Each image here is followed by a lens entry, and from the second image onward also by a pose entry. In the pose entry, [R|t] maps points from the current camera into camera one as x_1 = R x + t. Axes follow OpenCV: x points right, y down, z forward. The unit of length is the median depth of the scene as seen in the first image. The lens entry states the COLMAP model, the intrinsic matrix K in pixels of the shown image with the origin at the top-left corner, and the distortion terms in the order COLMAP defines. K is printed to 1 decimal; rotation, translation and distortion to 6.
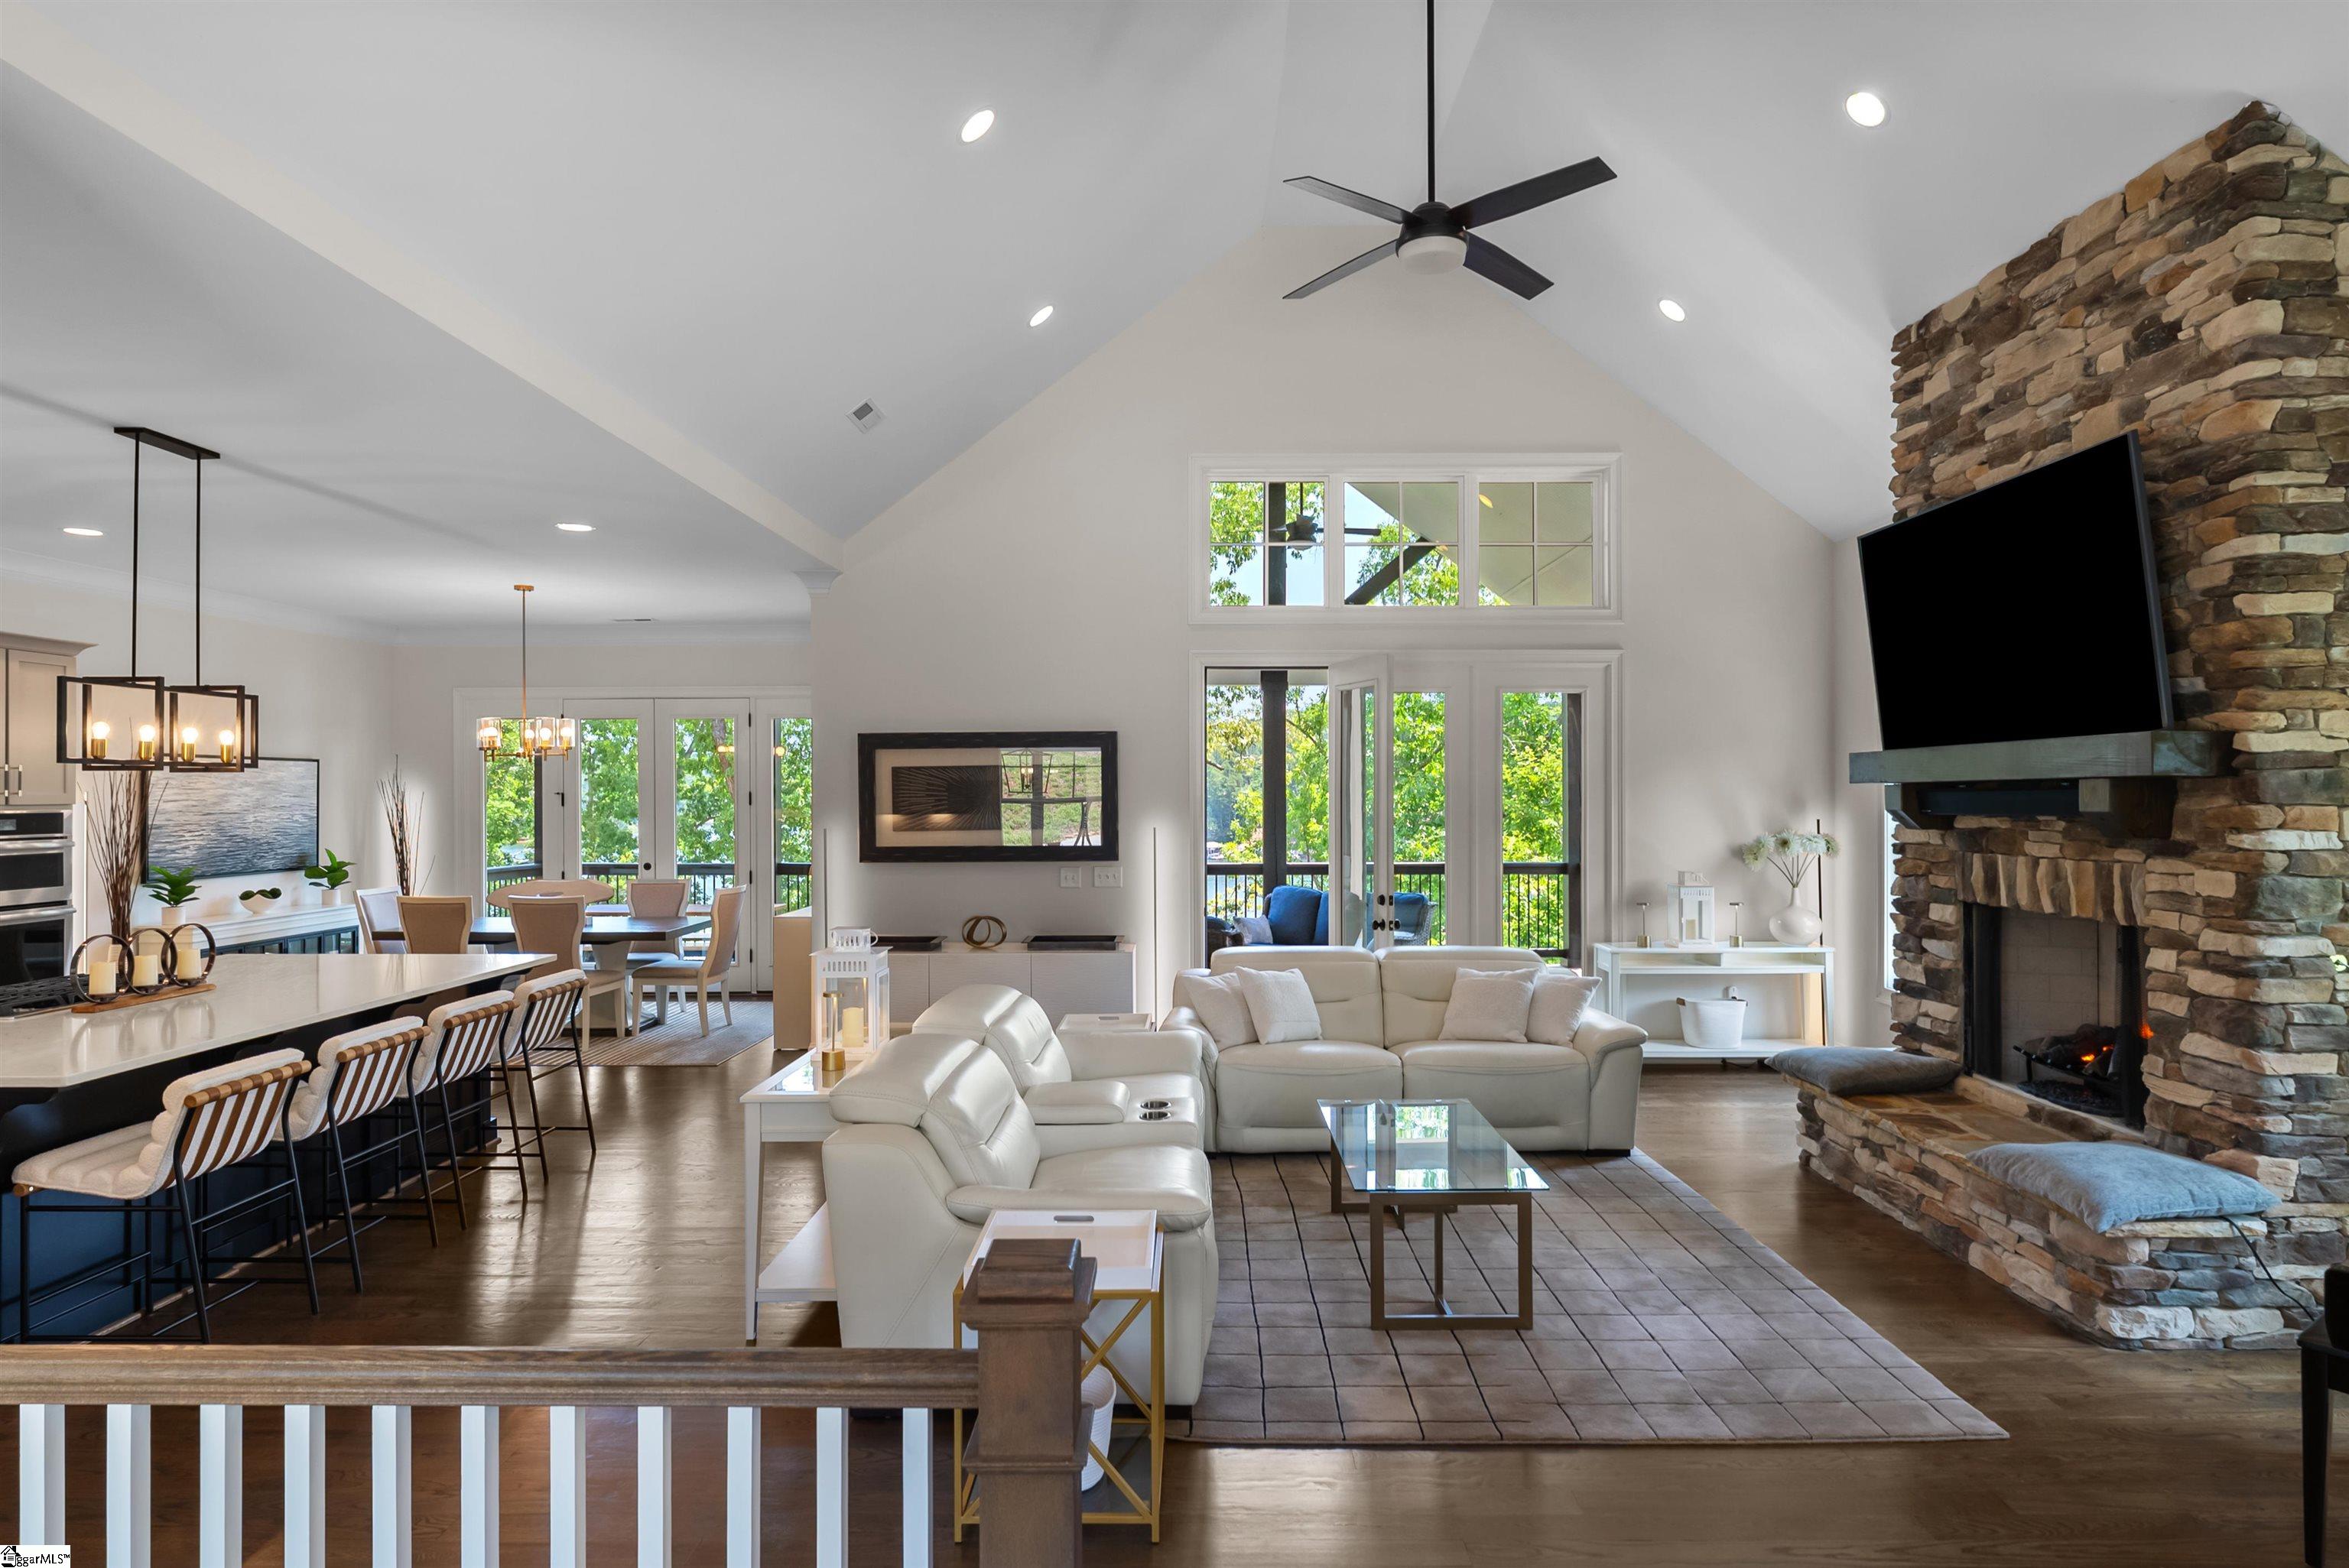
lens RADIAL K [[1329.1, 0, 1176.6], [0, 1329.1, 783.1], [0, 0, 1]] dist [0.005974, 0.001339]
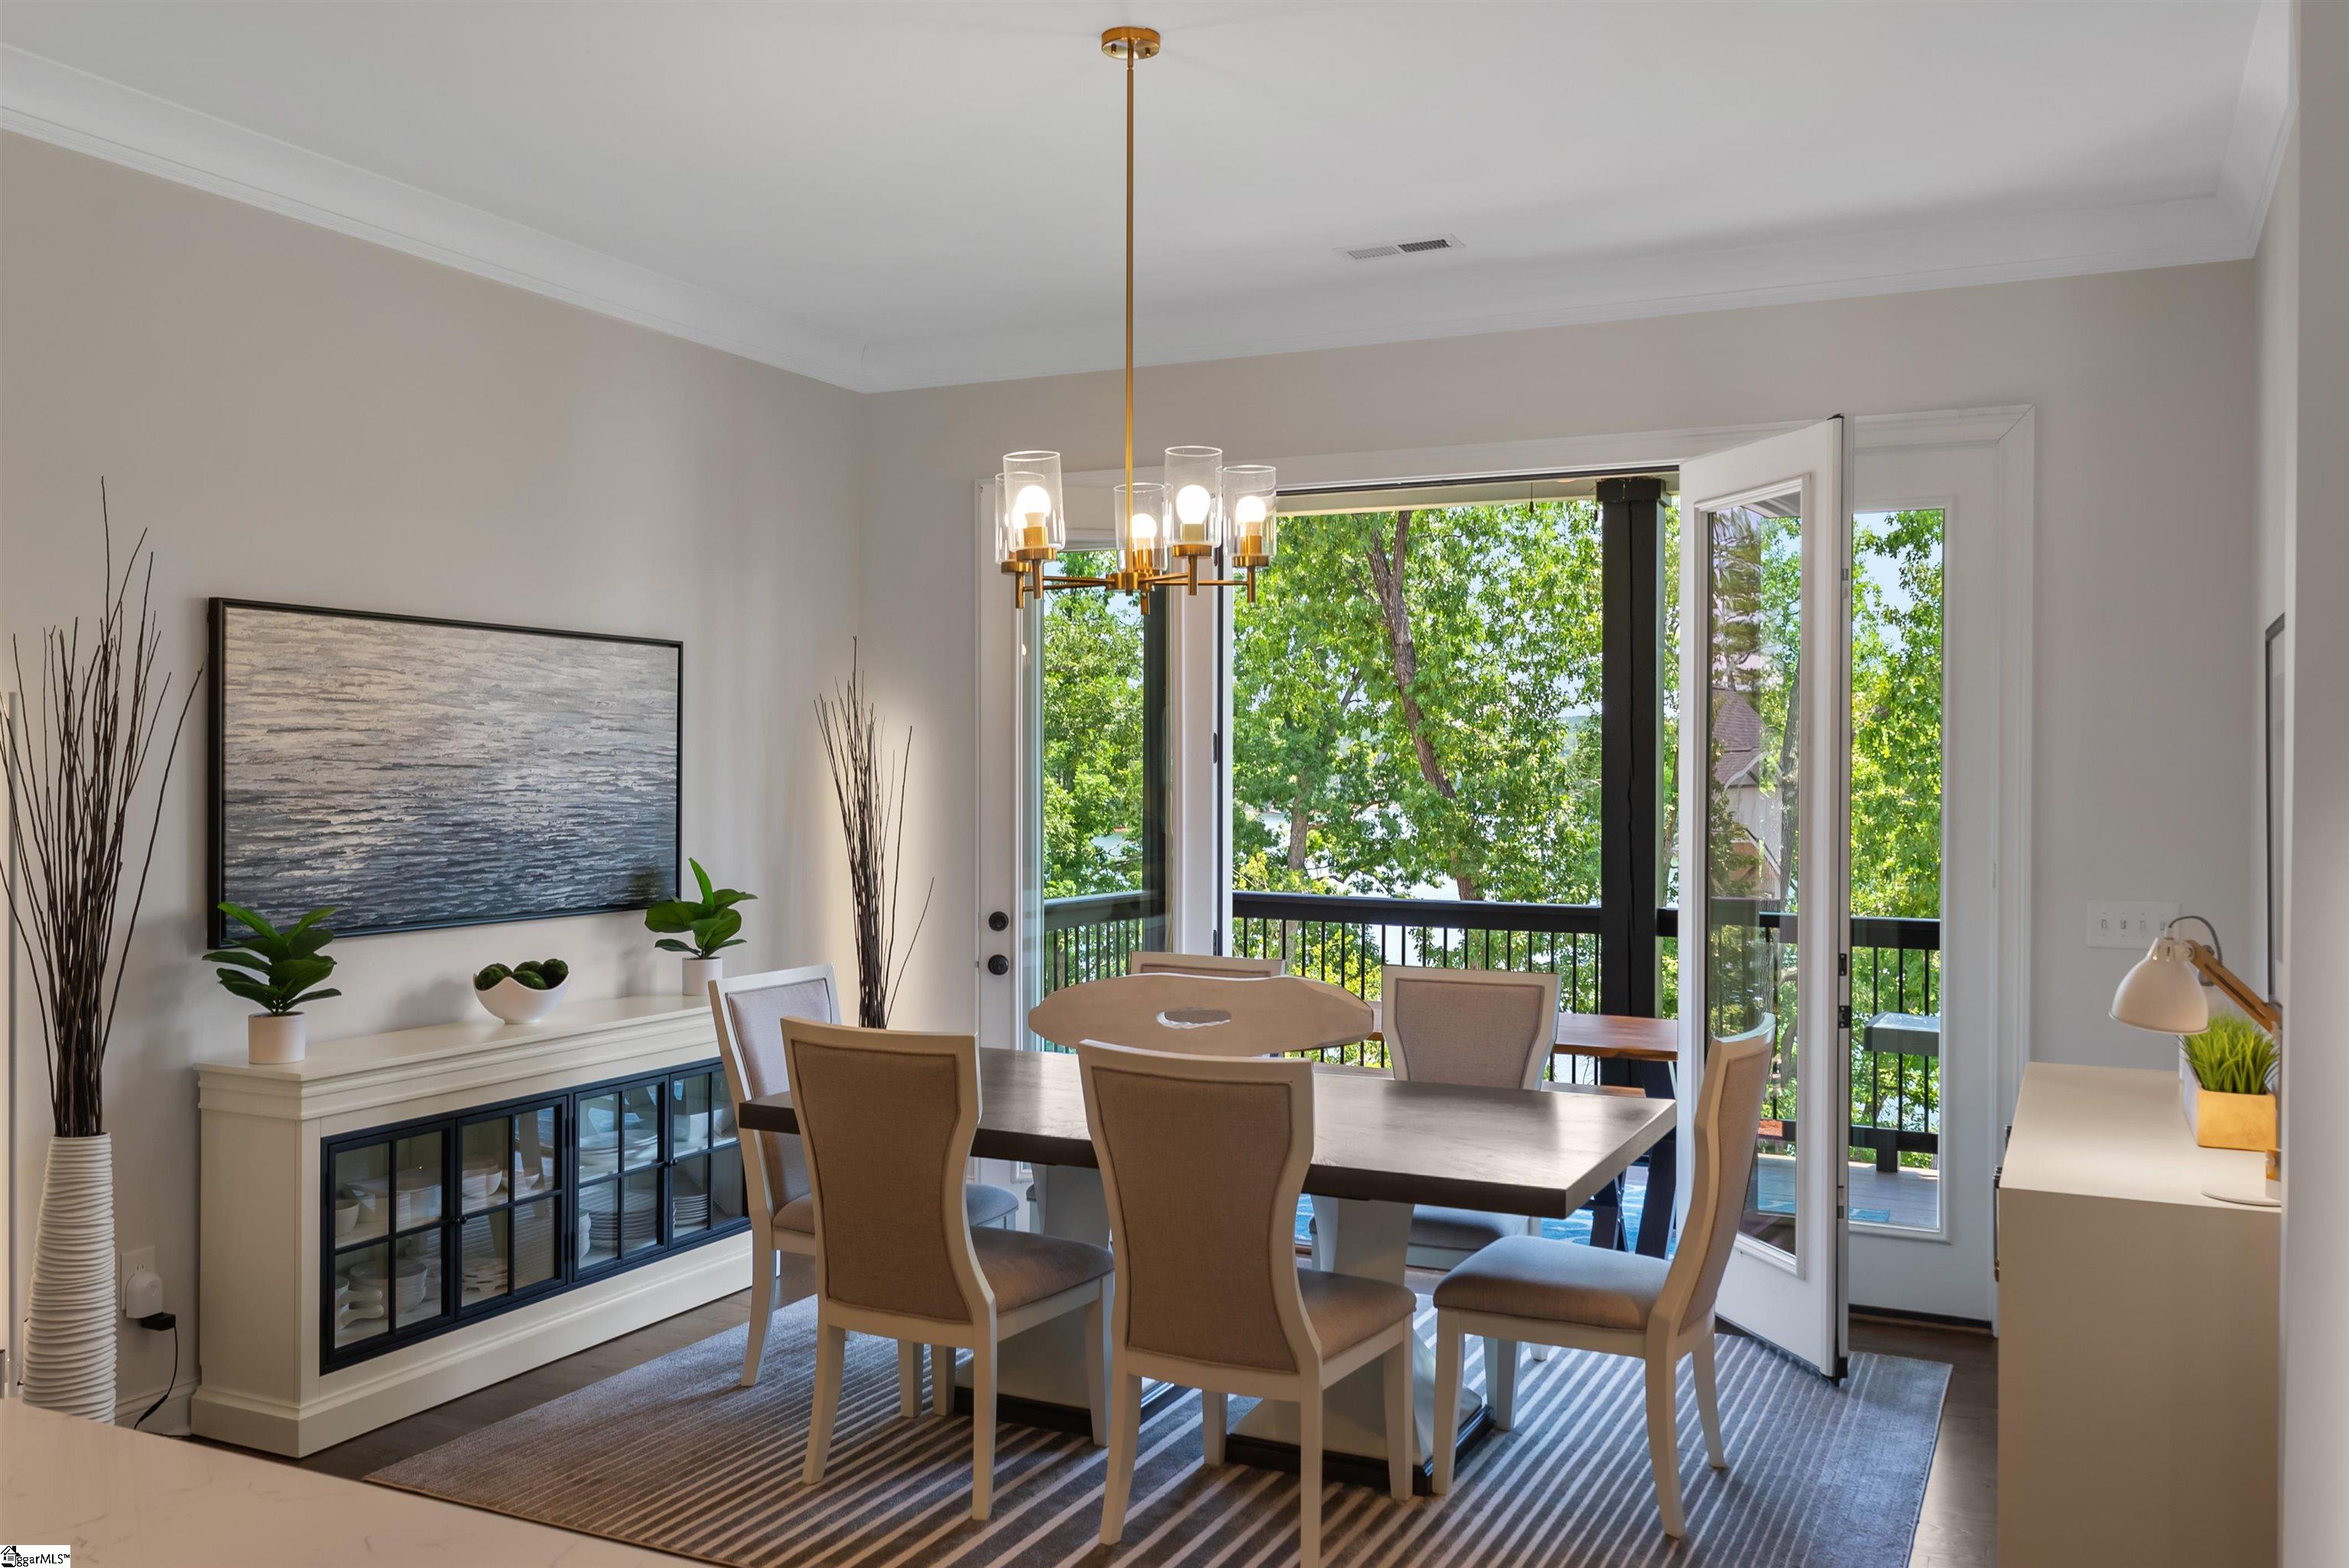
lens RADIAL K [[1936.2, 0, 1172.6], [0, 1936.2, 780.2], [0, 0, 1]] dist [-0.003829, -0.000395]
pose [[0.909288, 0.010589, -0.416032, -0.274384], [-0.005543, 0.999896, 0.013335, 0.017435], [0.416130, -0.009819, 0.909252, 0.556215]]
